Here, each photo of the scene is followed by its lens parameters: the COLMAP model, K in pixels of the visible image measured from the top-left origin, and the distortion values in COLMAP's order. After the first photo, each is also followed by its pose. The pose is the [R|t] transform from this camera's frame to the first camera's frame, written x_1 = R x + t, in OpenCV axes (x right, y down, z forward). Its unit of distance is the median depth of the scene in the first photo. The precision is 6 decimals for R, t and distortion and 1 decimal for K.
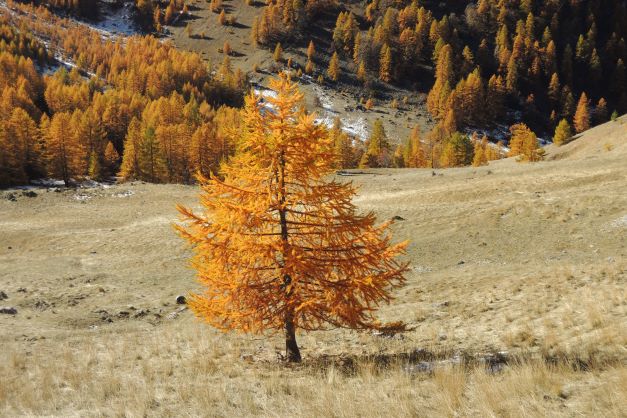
lens RADIAL K [[544.1, 0, 313.5], [0, 544.1, 209.0], [0, 0, 1]] dist [-0.034076, -0.000374]
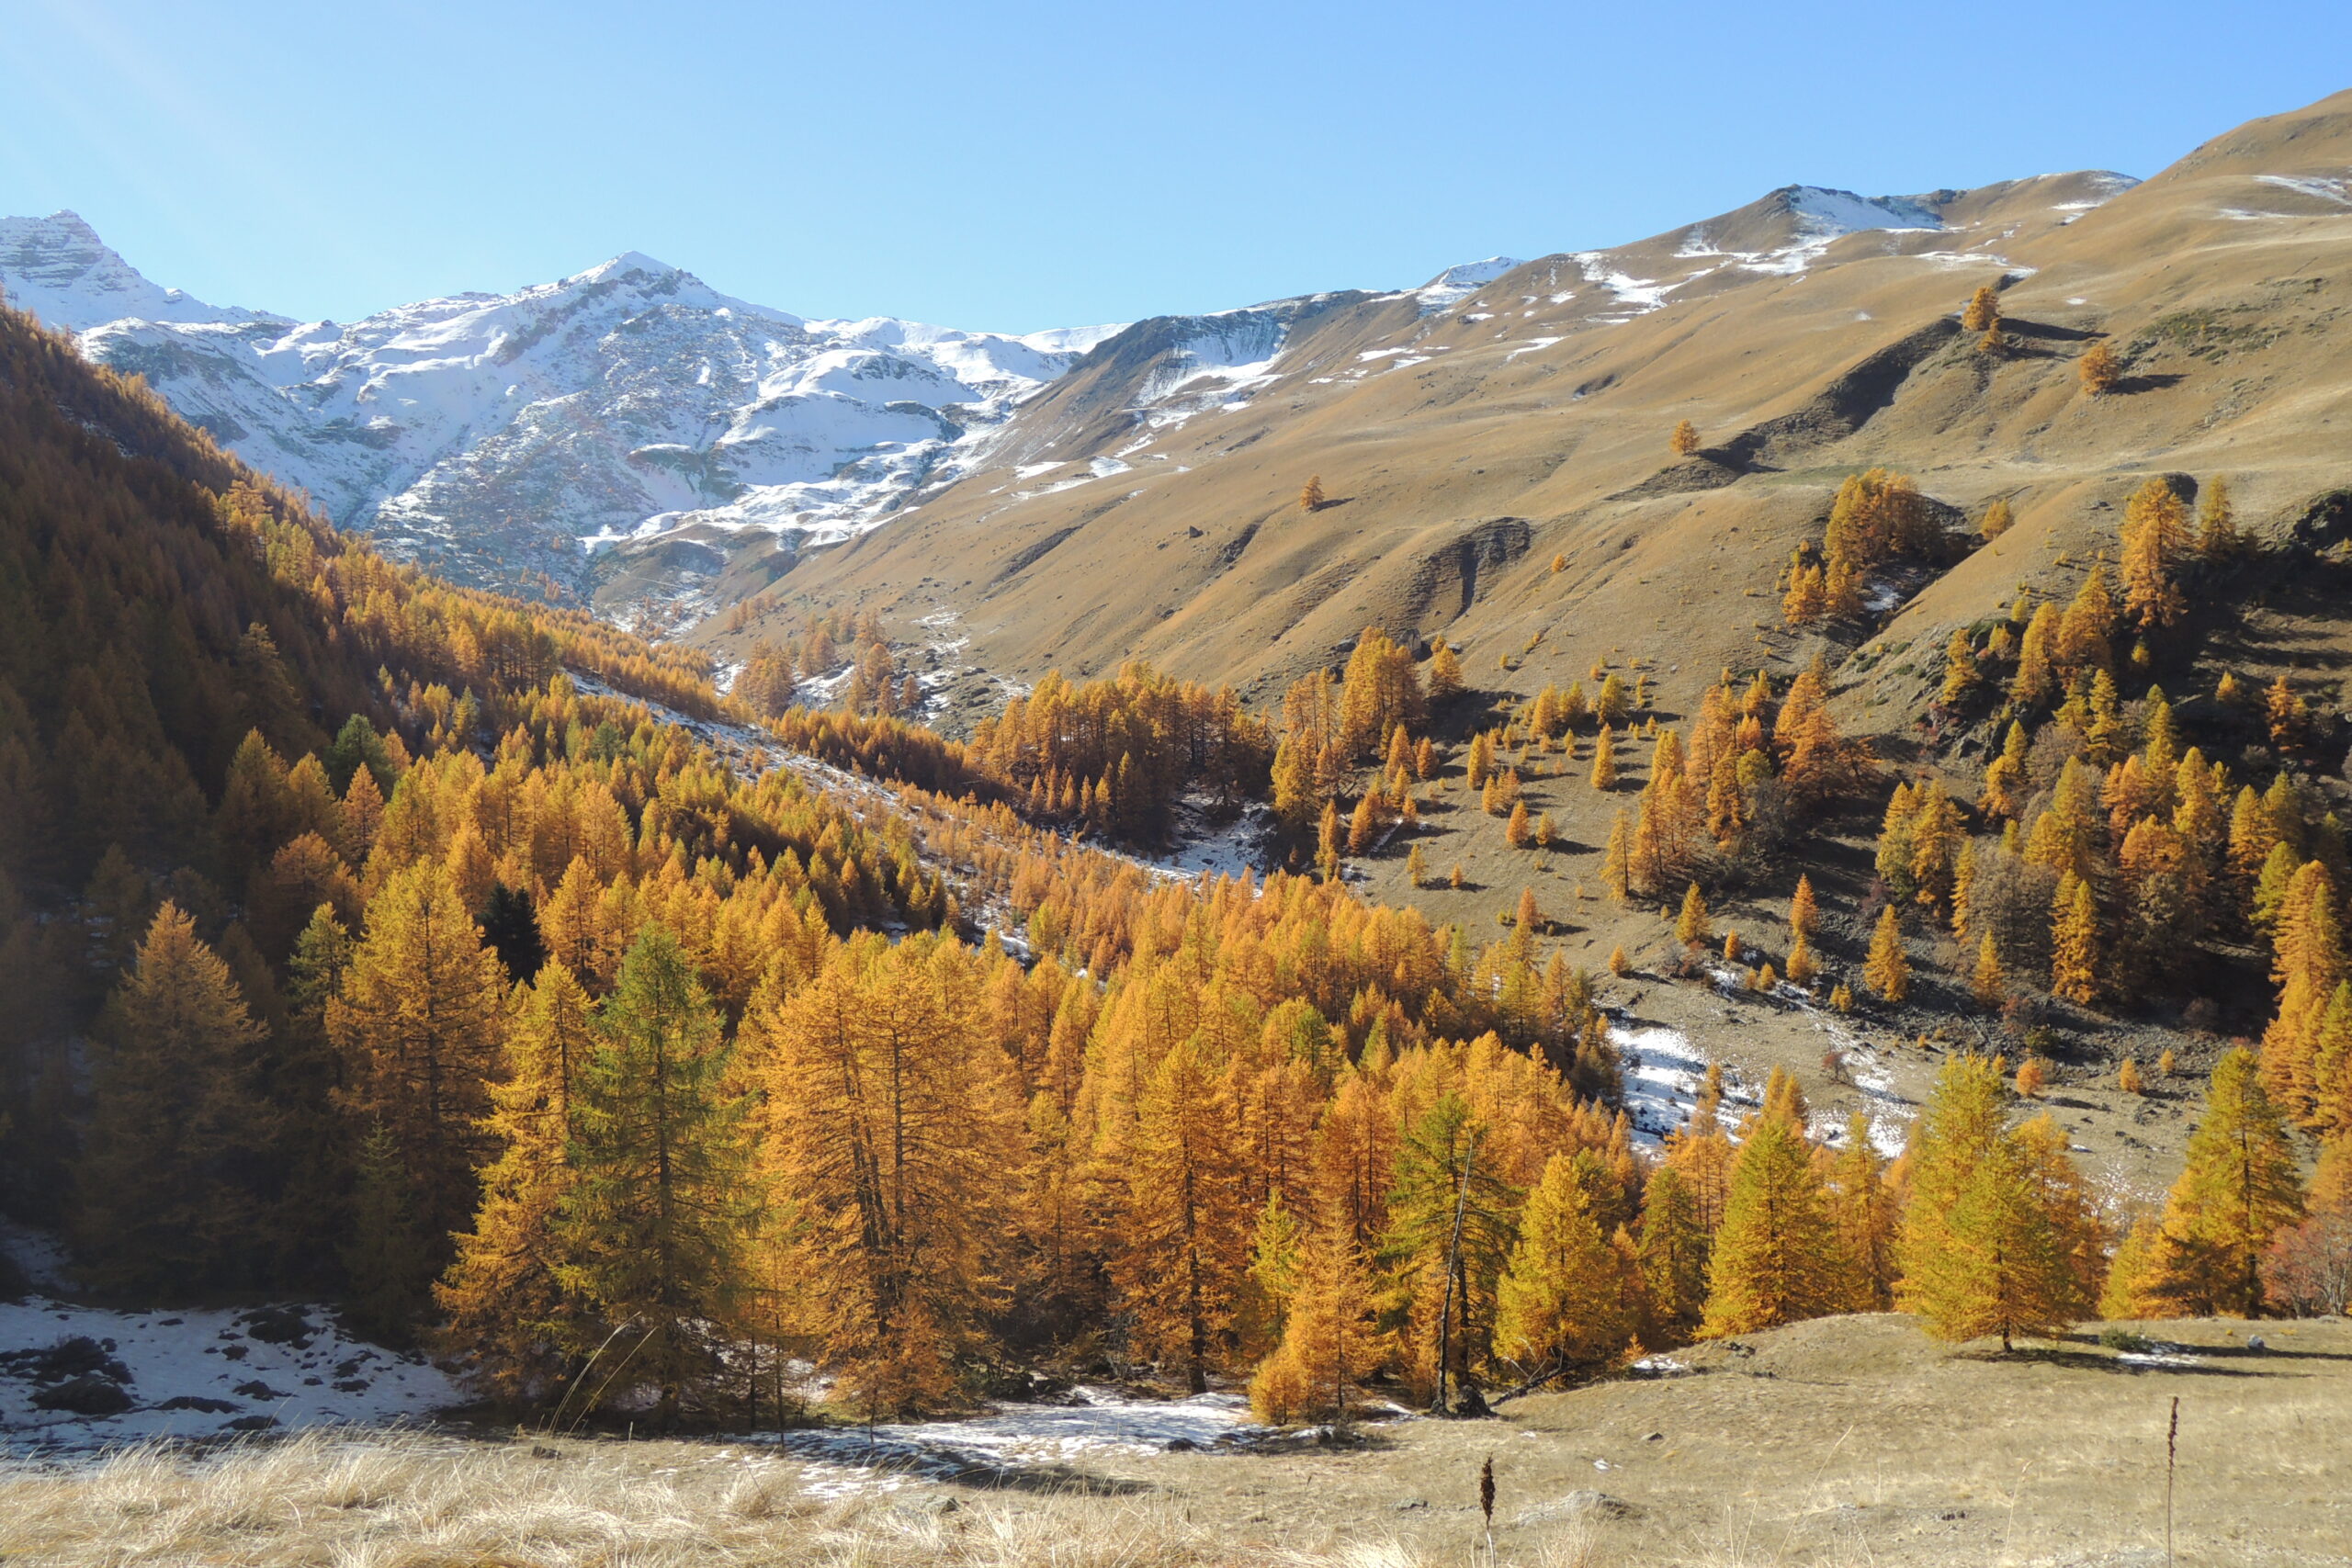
lens RADIAL K [[2040.8, 0, 1176.0], [0, 2040.8, 784.0], [0, 0, 1]] dist [-0.034076, -0.000374]
pose [[0.952568, -0.039019, -0.301815, 0.007344], [-0.058363, 0.949915, -0.307009, 0.011567], [0.298678, 0.310062, 0.902581, -0.148529]]
